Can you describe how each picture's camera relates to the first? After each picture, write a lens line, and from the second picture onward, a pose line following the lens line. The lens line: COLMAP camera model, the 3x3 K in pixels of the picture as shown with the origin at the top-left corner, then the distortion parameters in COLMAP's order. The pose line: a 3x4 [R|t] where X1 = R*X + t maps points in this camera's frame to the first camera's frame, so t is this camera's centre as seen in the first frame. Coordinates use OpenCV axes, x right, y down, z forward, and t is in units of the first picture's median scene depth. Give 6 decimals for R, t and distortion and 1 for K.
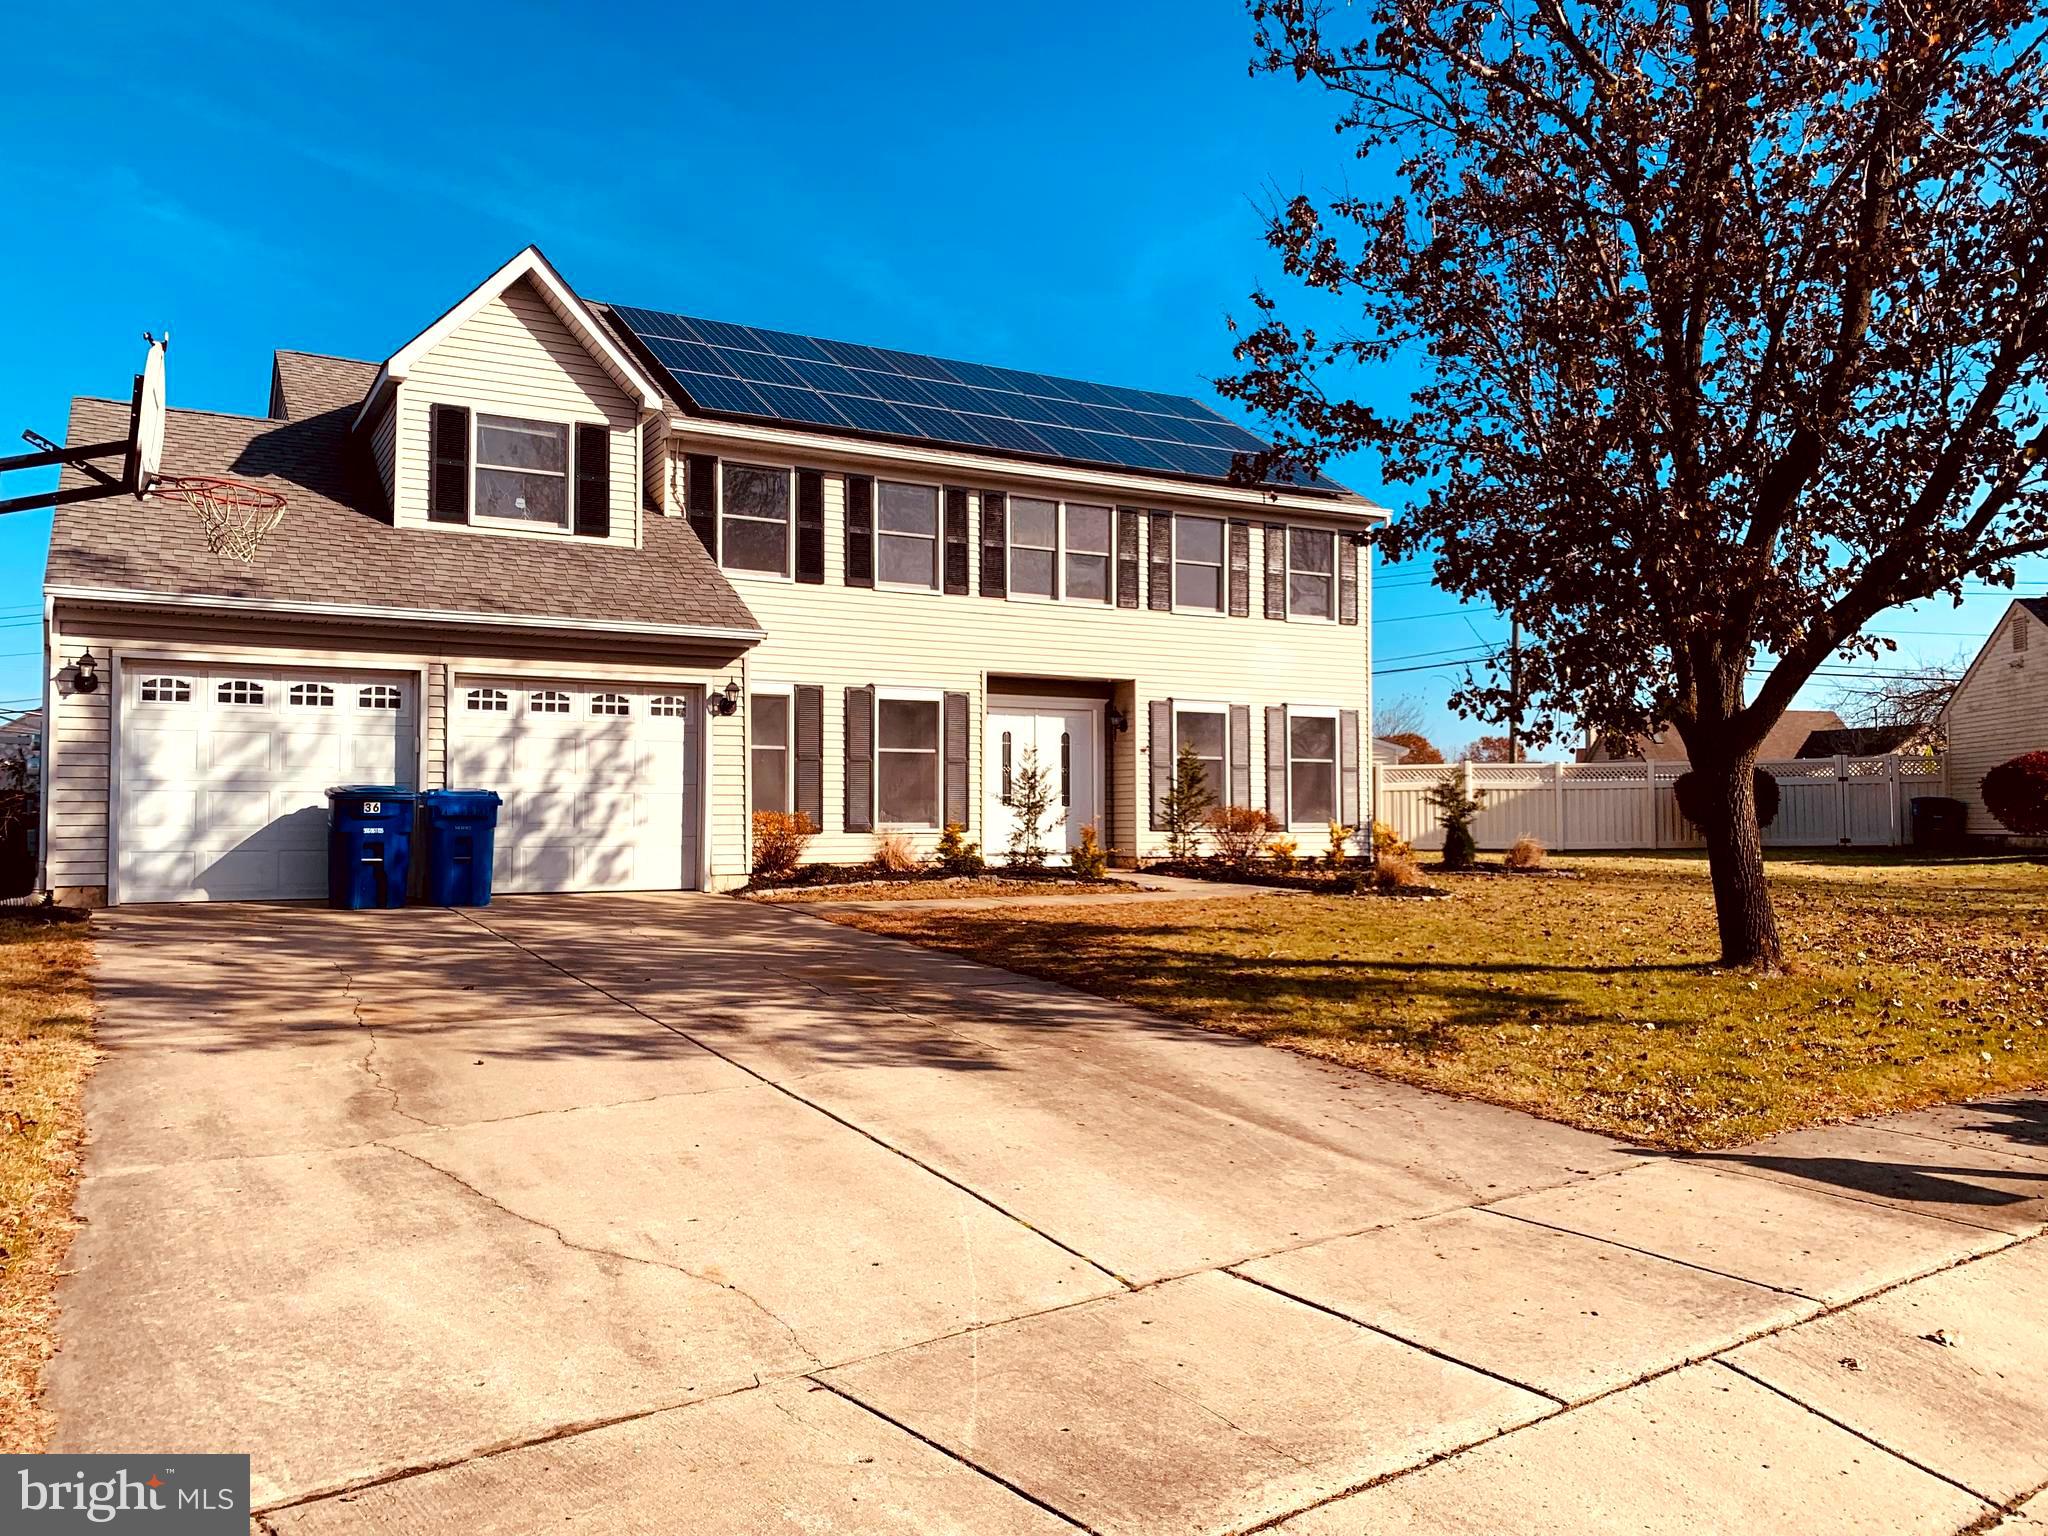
lens RADIAL K [[1557.6, 0, 1020.9], [0, 1557.6, 770.6], [0, 0, 1]] dist [0.013022, -0.026896]
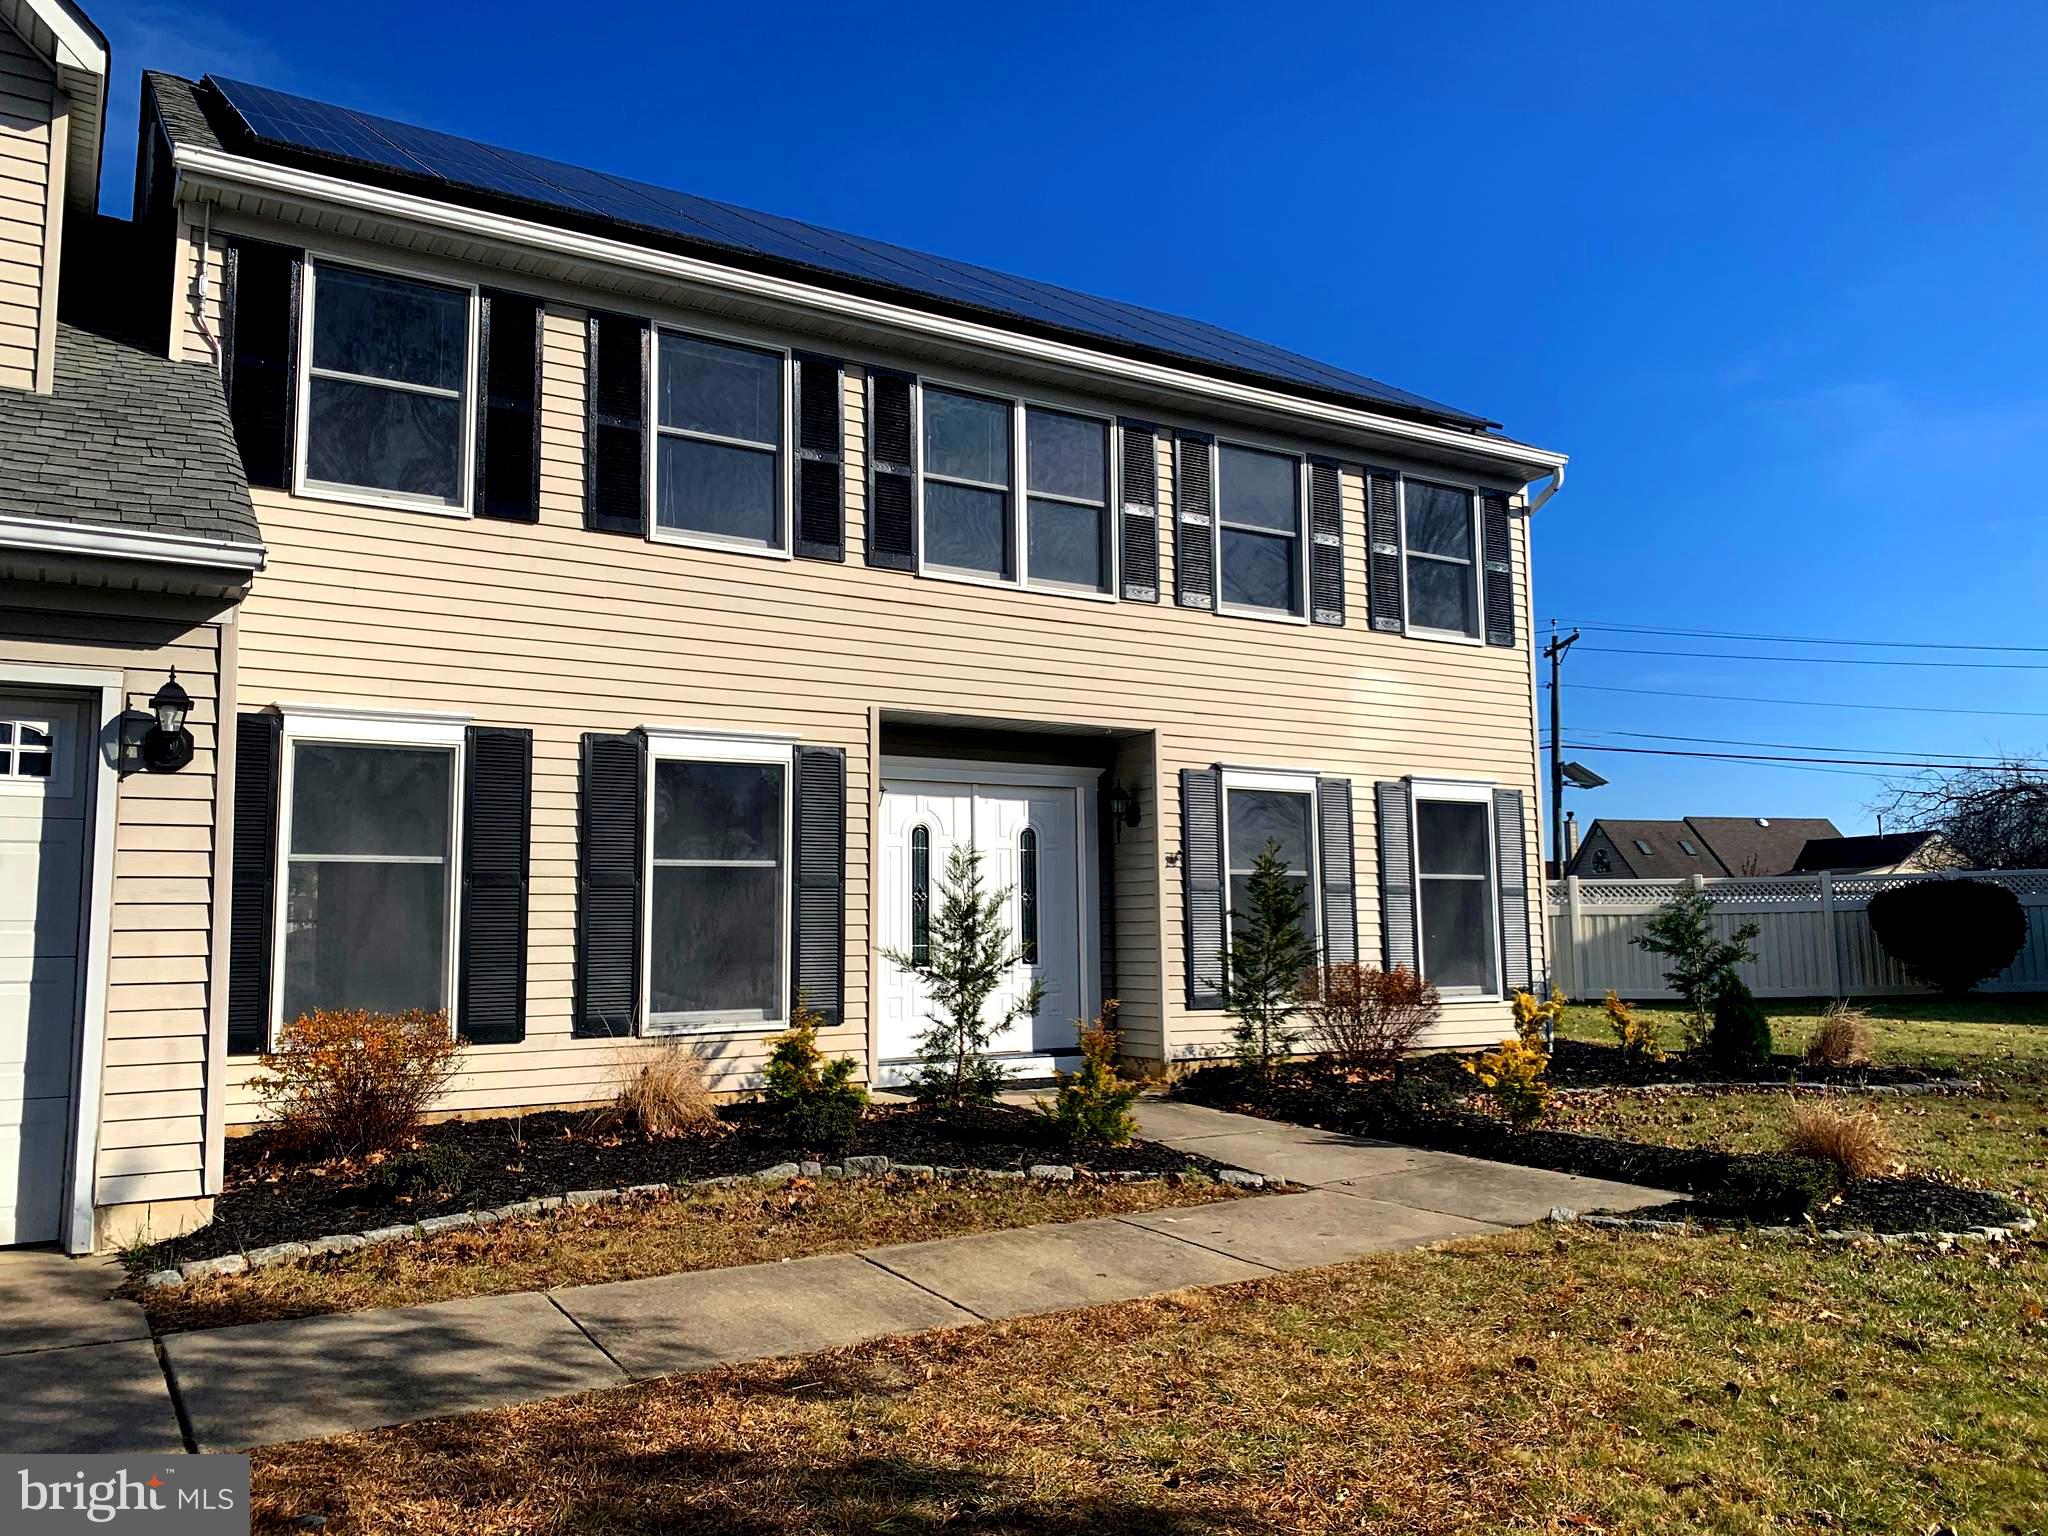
lens RADIAL K [[1543.7, 0, 1010.7], [0, 1543.7, 770.3], [0, 0, 1]] dist [0.036512, -0.006128]
pose [[0.999261, -0.006347, 0.037917, 0.002194], [0.009219, 0.997061, -0.076052, -0.004059], [-0.037323, 0.076345, 0.996383, 0.489453]]
